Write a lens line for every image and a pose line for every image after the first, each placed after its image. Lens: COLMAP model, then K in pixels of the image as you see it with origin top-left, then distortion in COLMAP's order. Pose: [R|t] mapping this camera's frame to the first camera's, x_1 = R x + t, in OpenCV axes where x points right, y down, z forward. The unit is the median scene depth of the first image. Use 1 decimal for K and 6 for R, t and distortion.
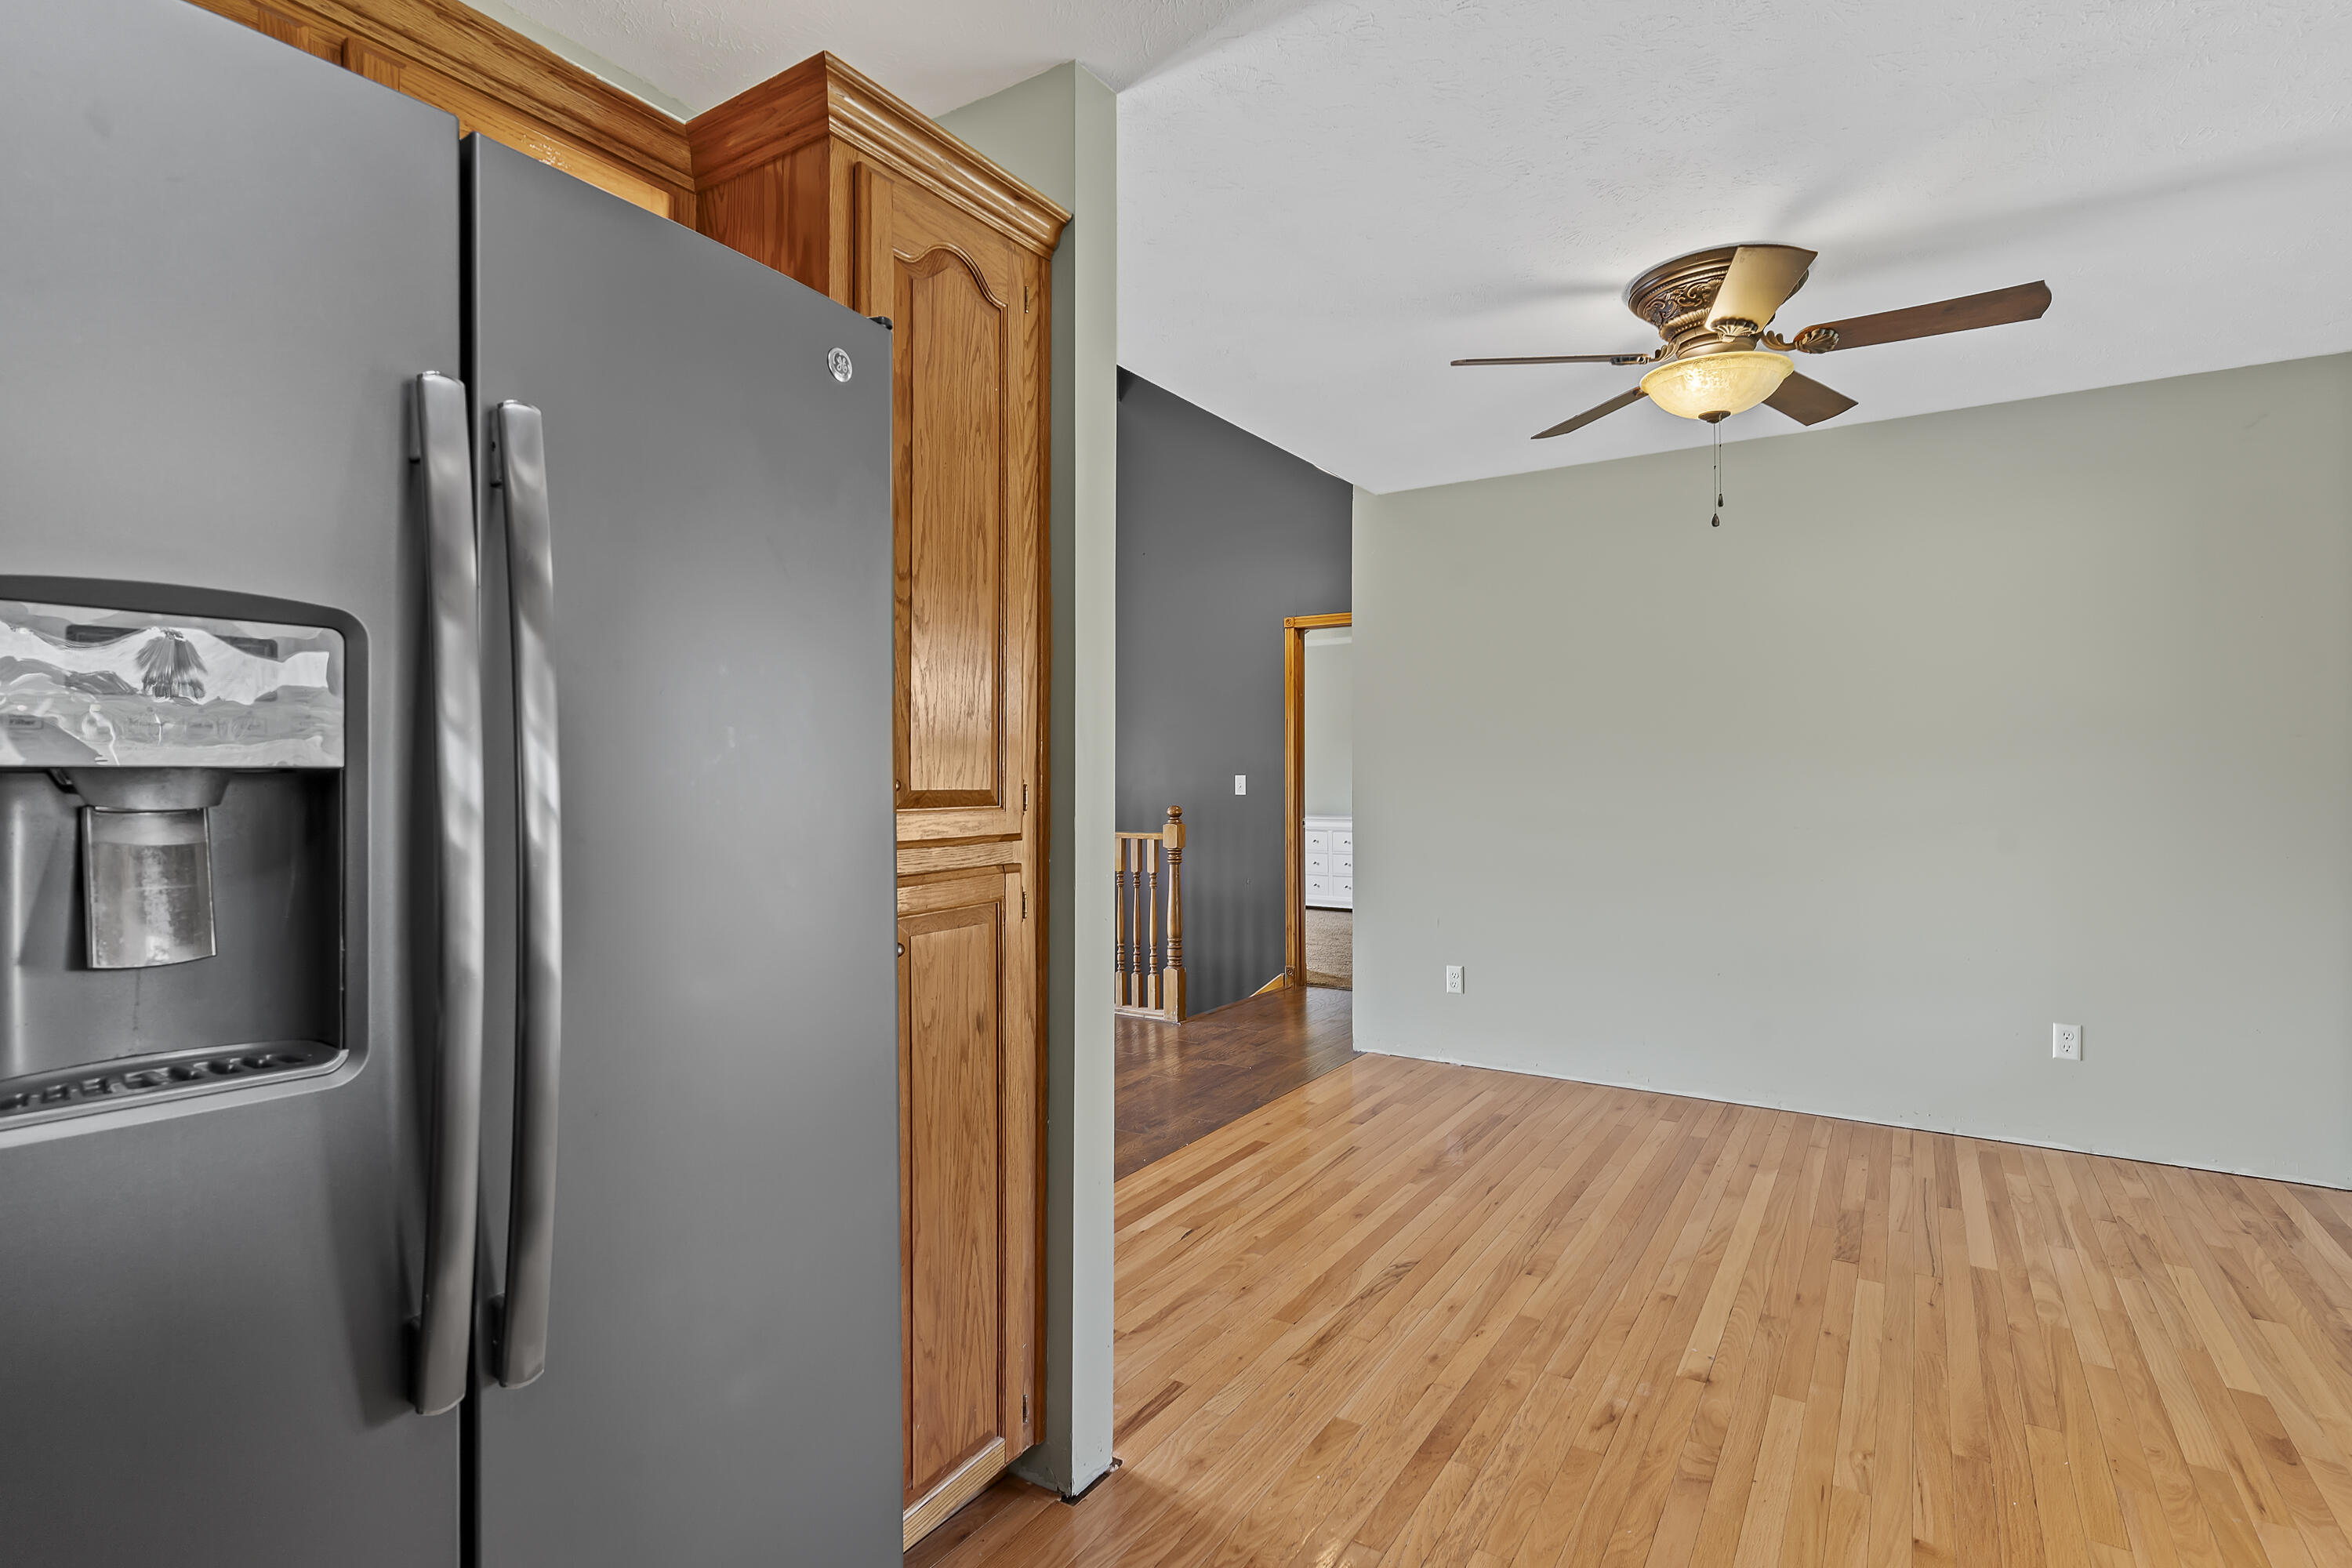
lens RADIAL K [[1133.4, 0, 1181.5], [0, 1133.4, 771.7], [0, 0, 1]] dist [0.003379, -0.001517]
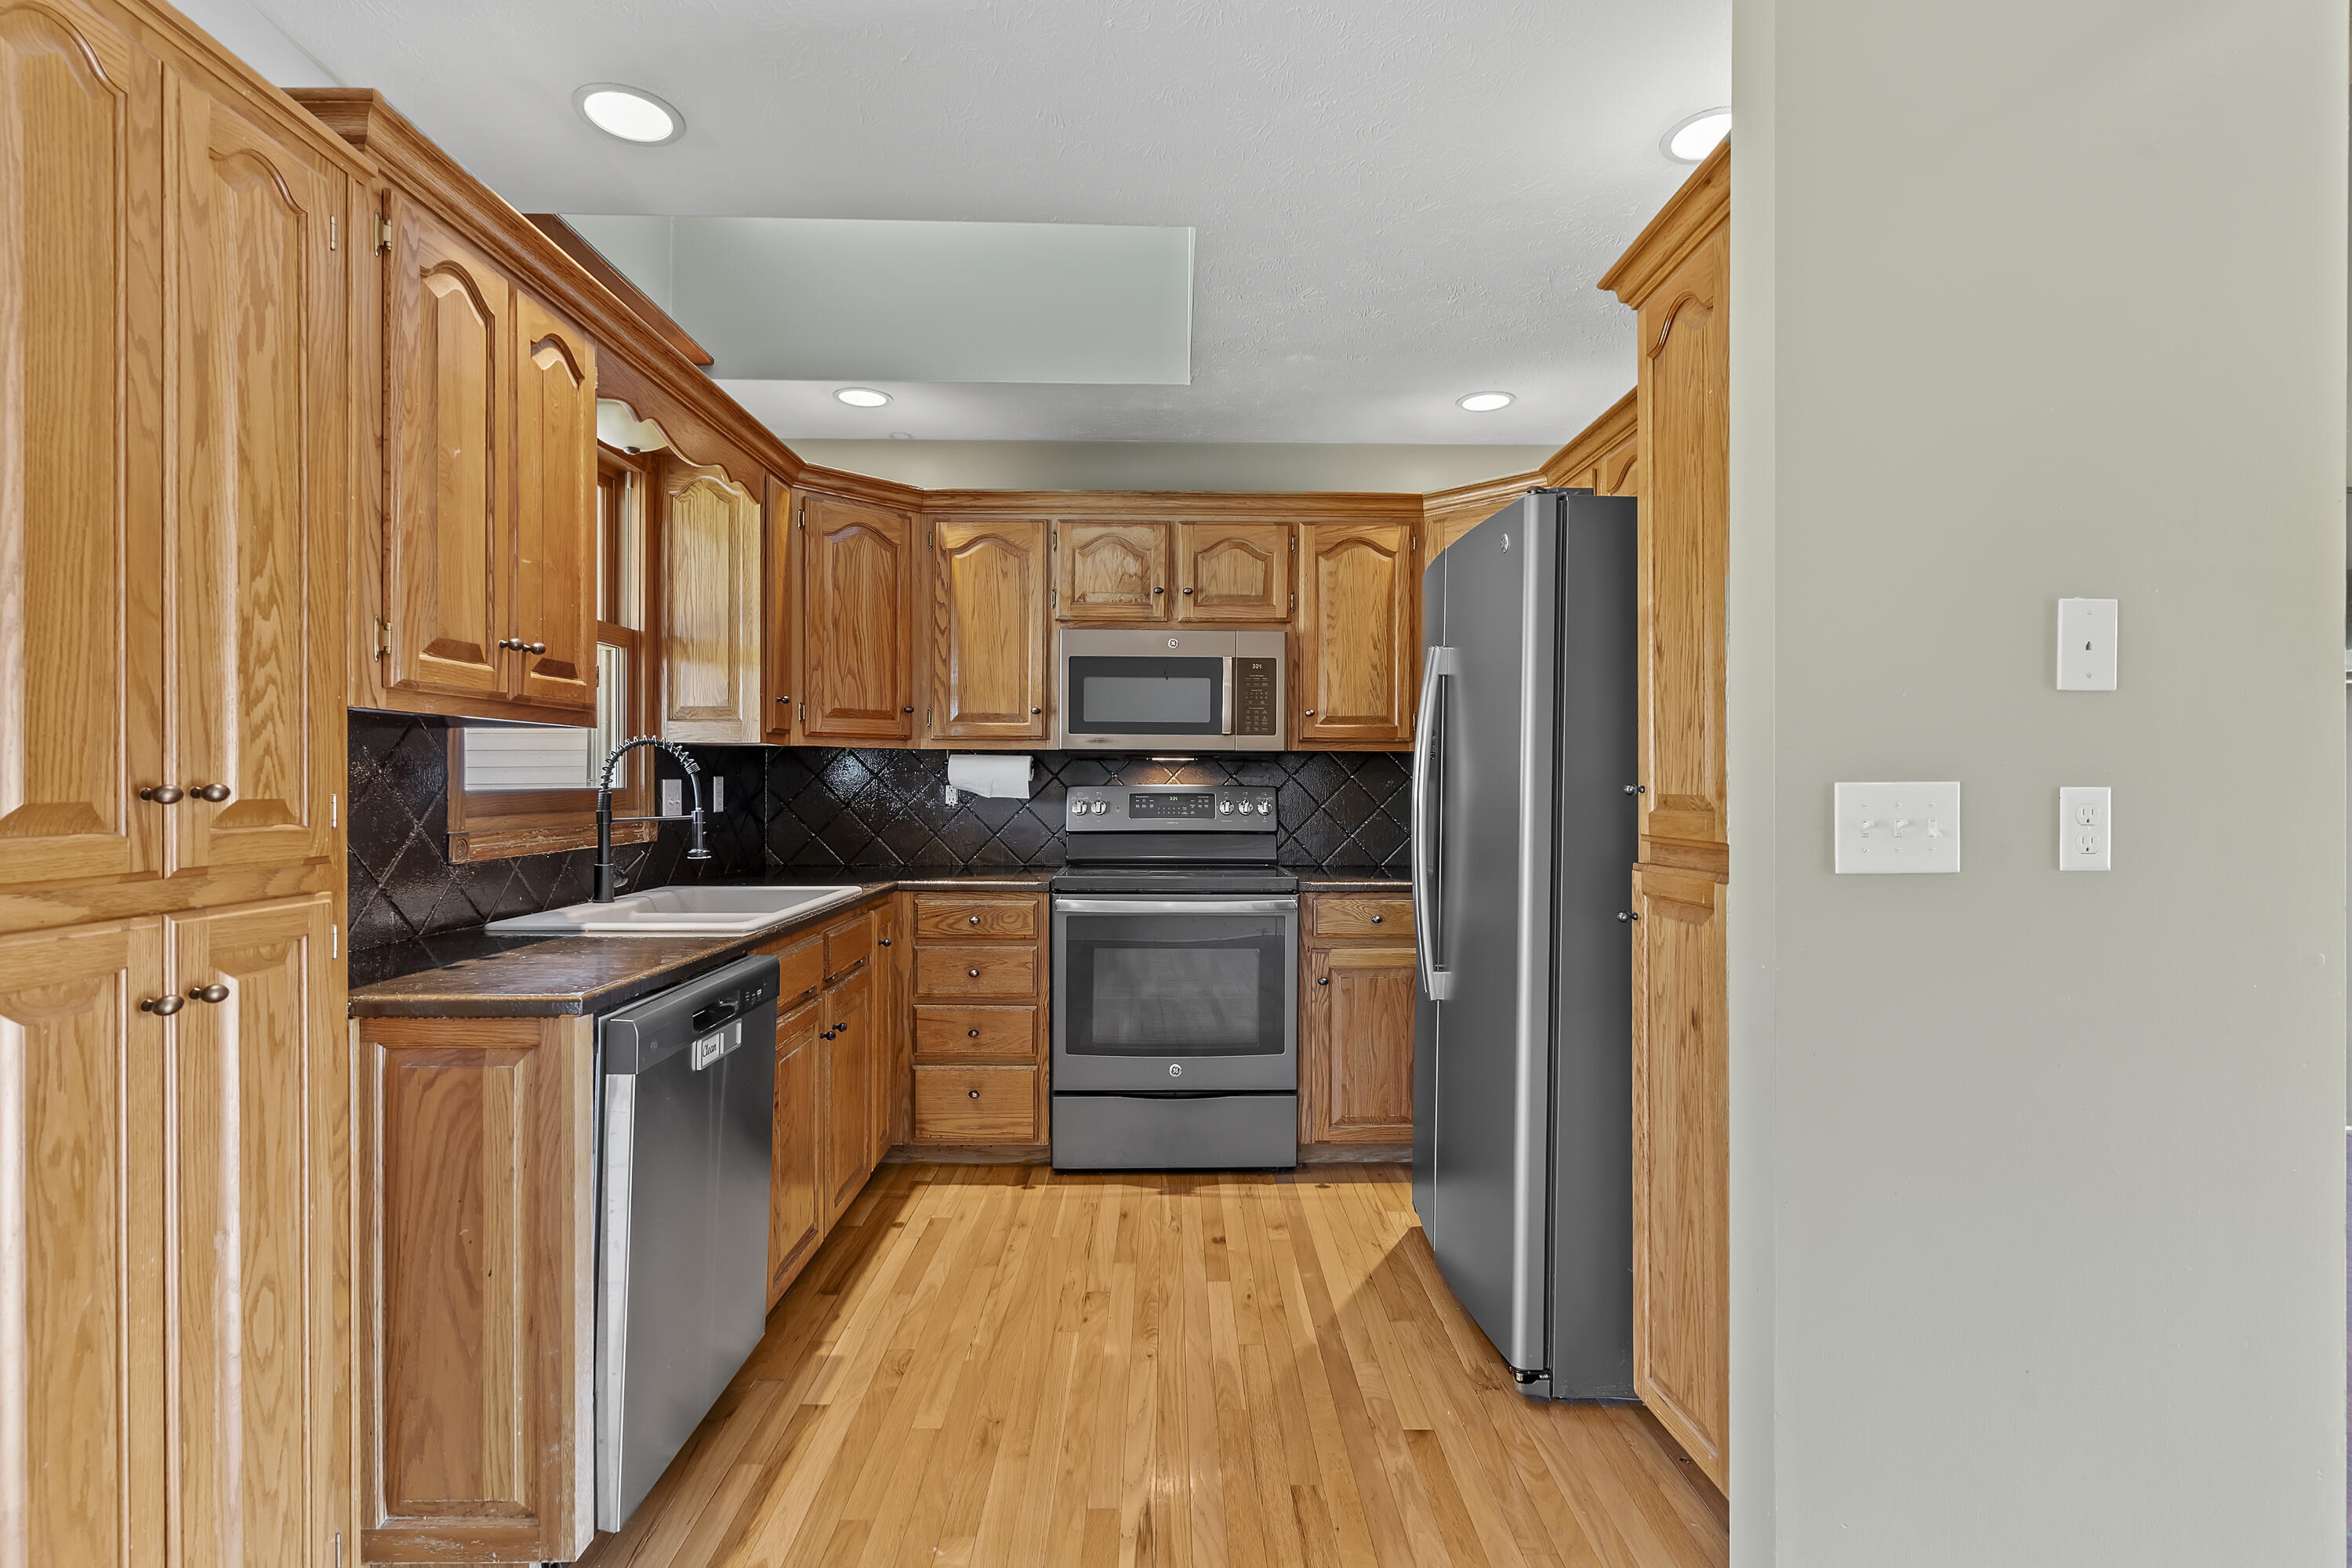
lens RADIAL K [[1133.4, 0, 1190.0], [0, 1133.4, 781.5], [0, 0, 1]] dist [0.003379, -0.001517]
pose [[-0.832090, 0.004571, -0.554622, 0.720144], [0.008049, 0.999960, -0.003834, 0.003624], [0.554582, -0.007654, -0.832094, 1.482606]]
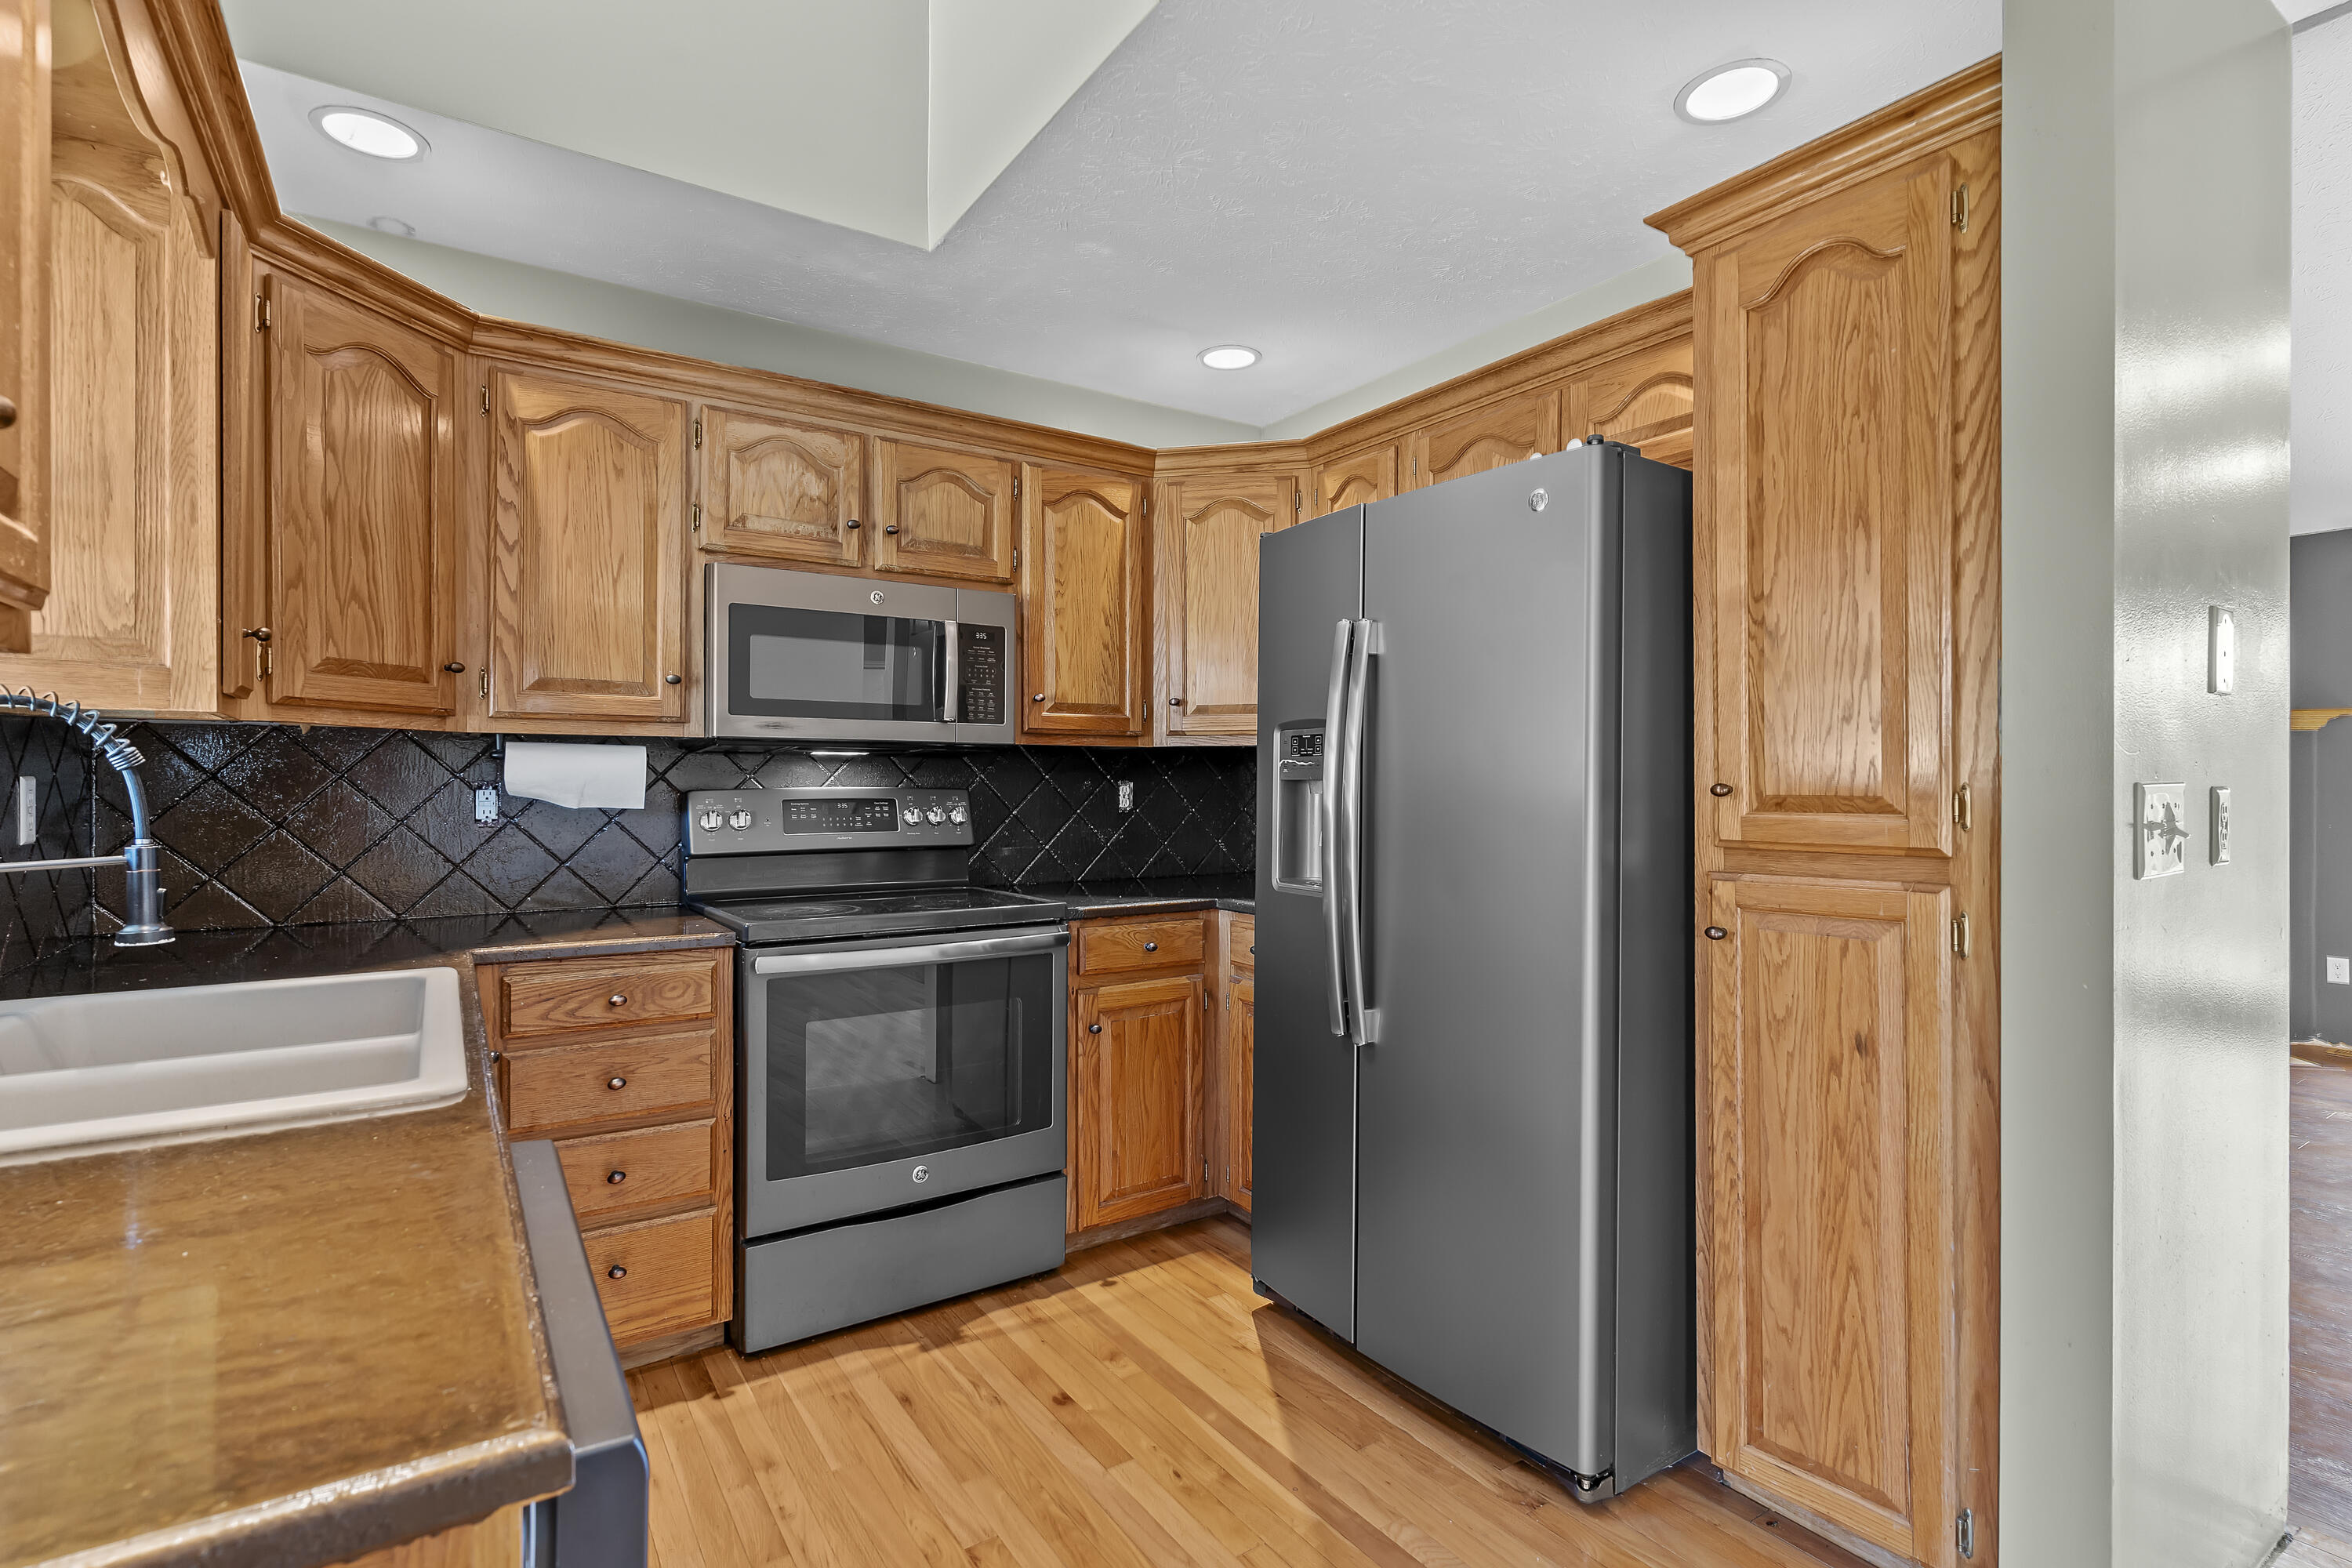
lens RADIAL K [[1133.4, 0, 1188.1], [0, 1133.4, 781.1], [0, 0, 1]] dist [0.003379, -0.001517]
pose [[-0.396073, 0.005686, -0.918202, 0.833997], [0.011214, 0.999936, 0.001355, -0.003882], [0.918151, -0.009760, -0.396111, 0.793872]]
